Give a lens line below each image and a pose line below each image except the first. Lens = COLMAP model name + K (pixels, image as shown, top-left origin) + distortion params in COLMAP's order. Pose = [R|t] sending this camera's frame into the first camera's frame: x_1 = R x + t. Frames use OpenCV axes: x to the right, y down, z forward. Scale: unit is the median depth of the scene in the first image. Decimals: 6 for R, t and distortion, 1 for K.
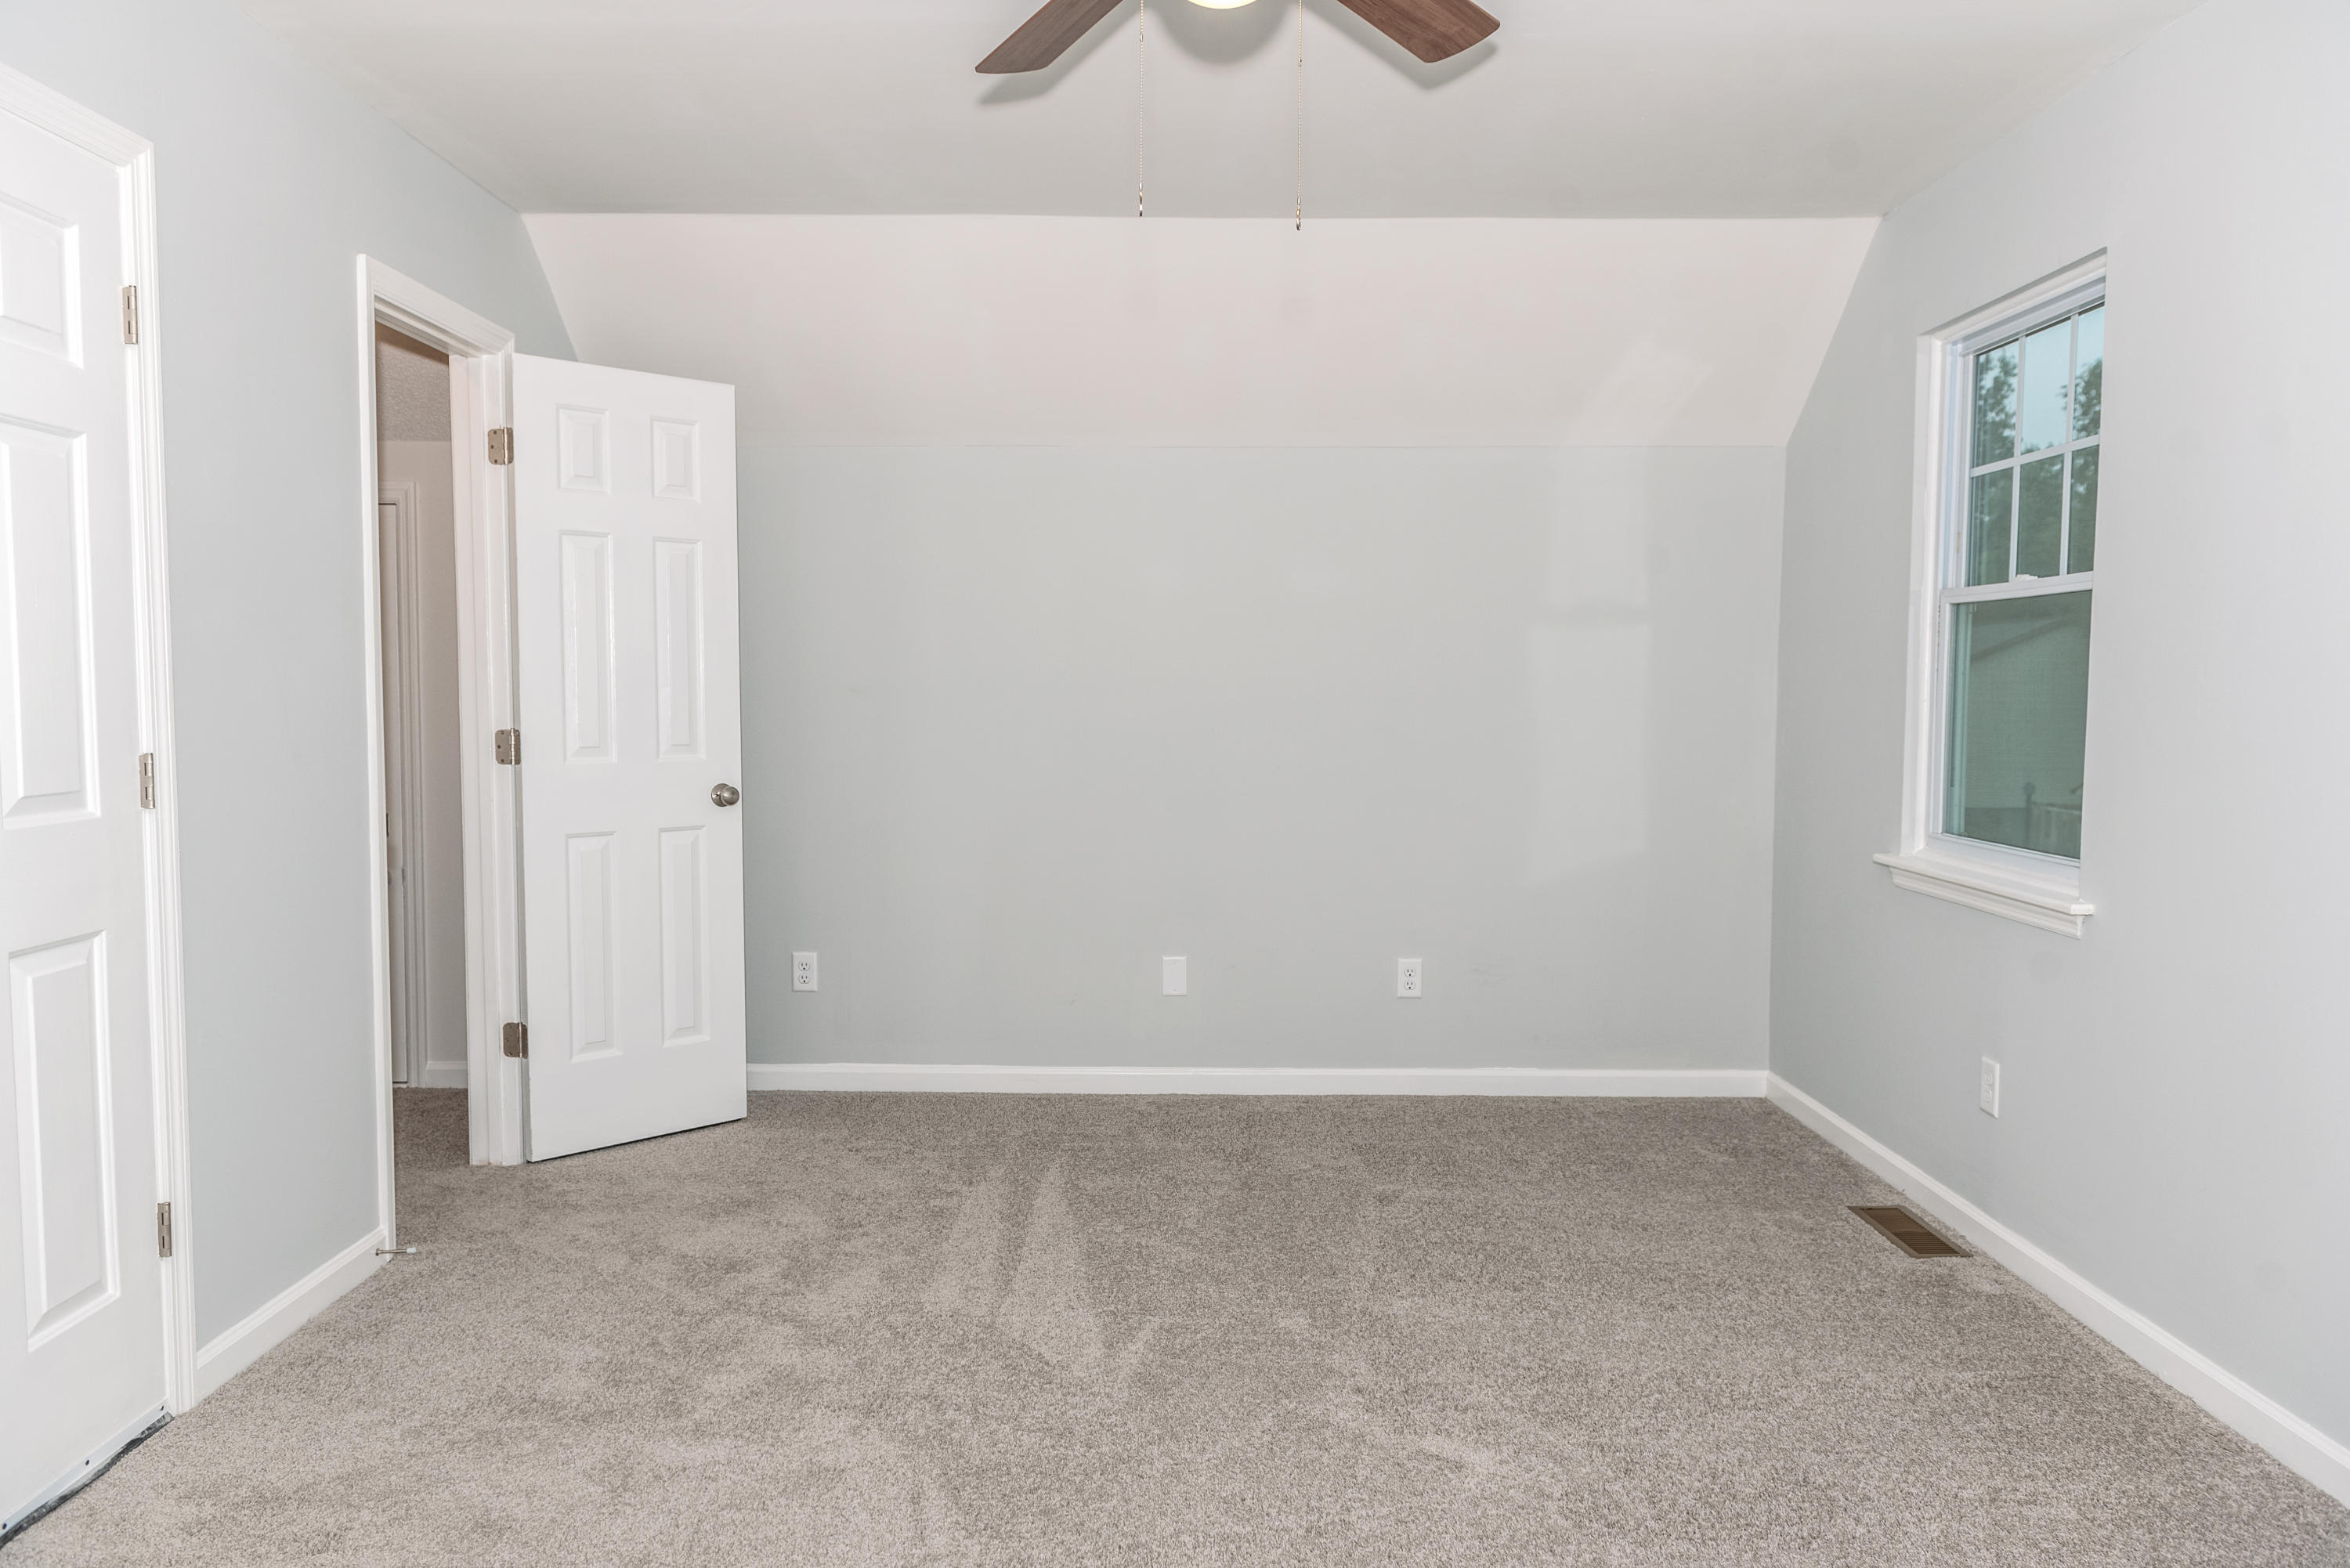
lens RADIAL K [[1577.0, 0, 1175.0], [0, 1577.0, 784.0], [0, 0, 1]] dist [0.002666, -0.004035]
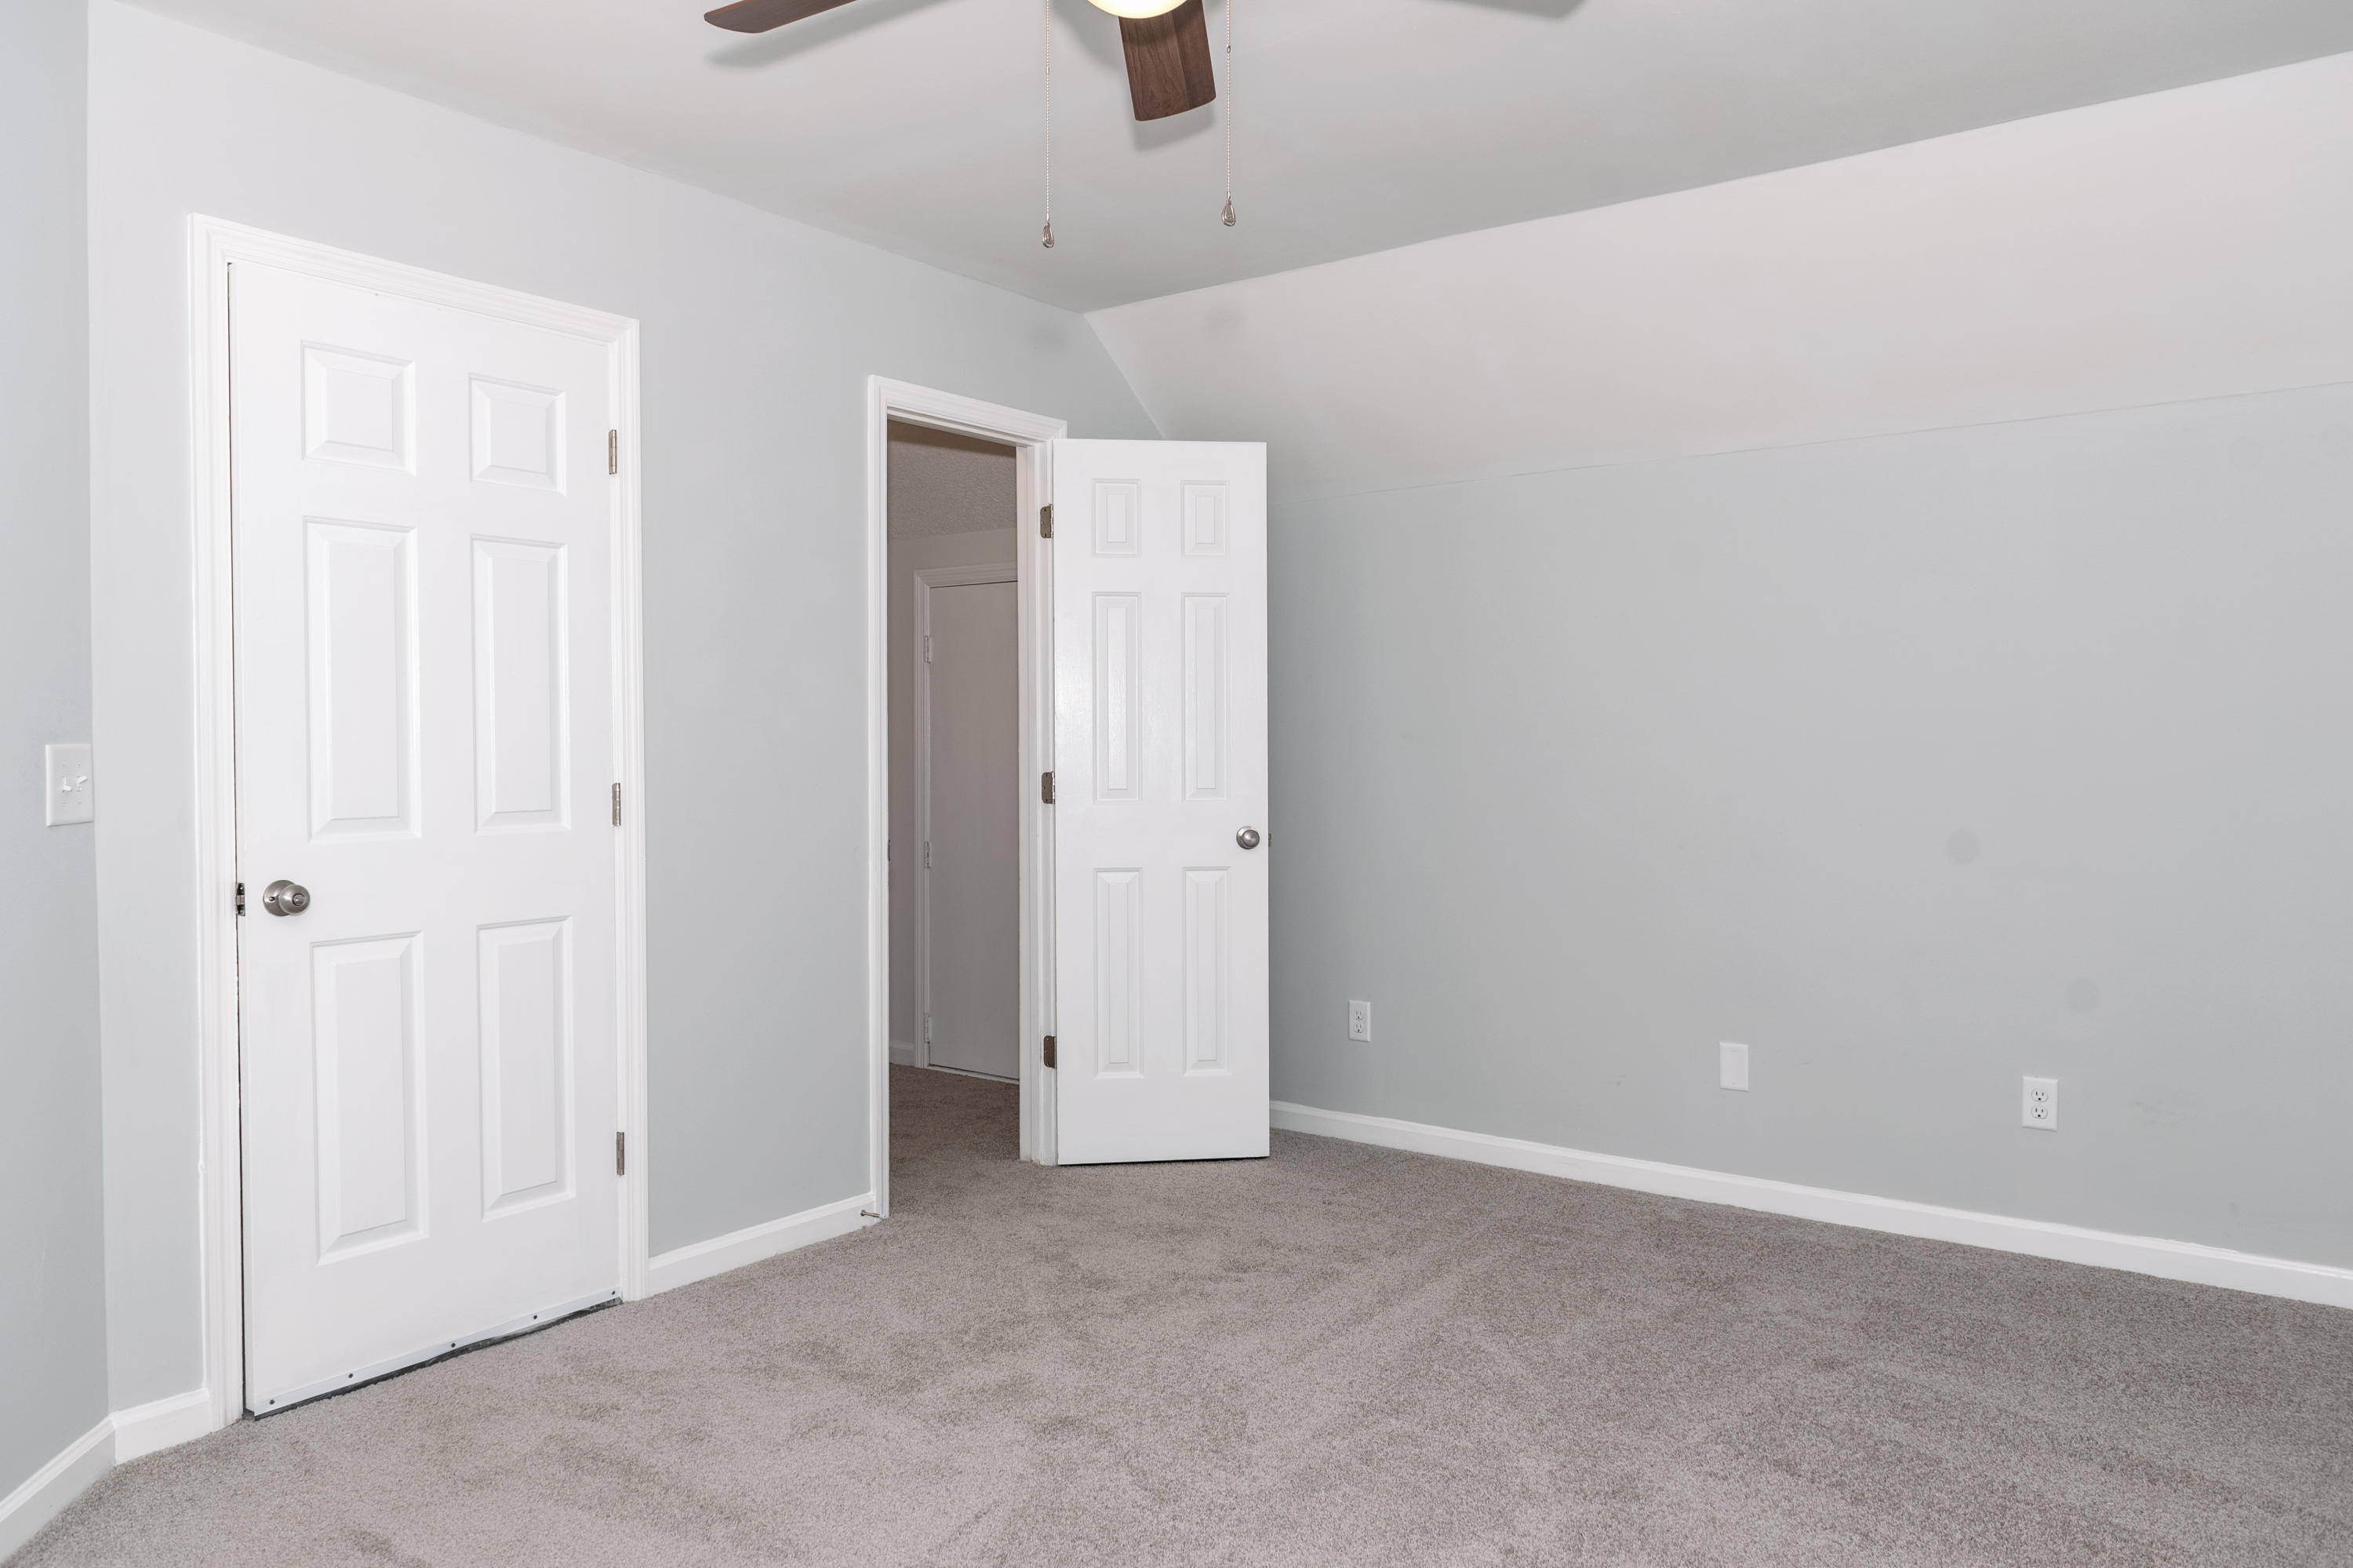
lens RADIAL K [[1635.9, 0, 1179.9], [0, 1635.9, 779.1], [0, 0, 1]] dist [0.001013, -0.002575]
pose [[0.803323, 0.006478, -0.595509, 0.366170], [-0.030696, 0.999062, -0.030540, 0.002792], [0.594753, 0.042813, 0.802768, 0.130633]]
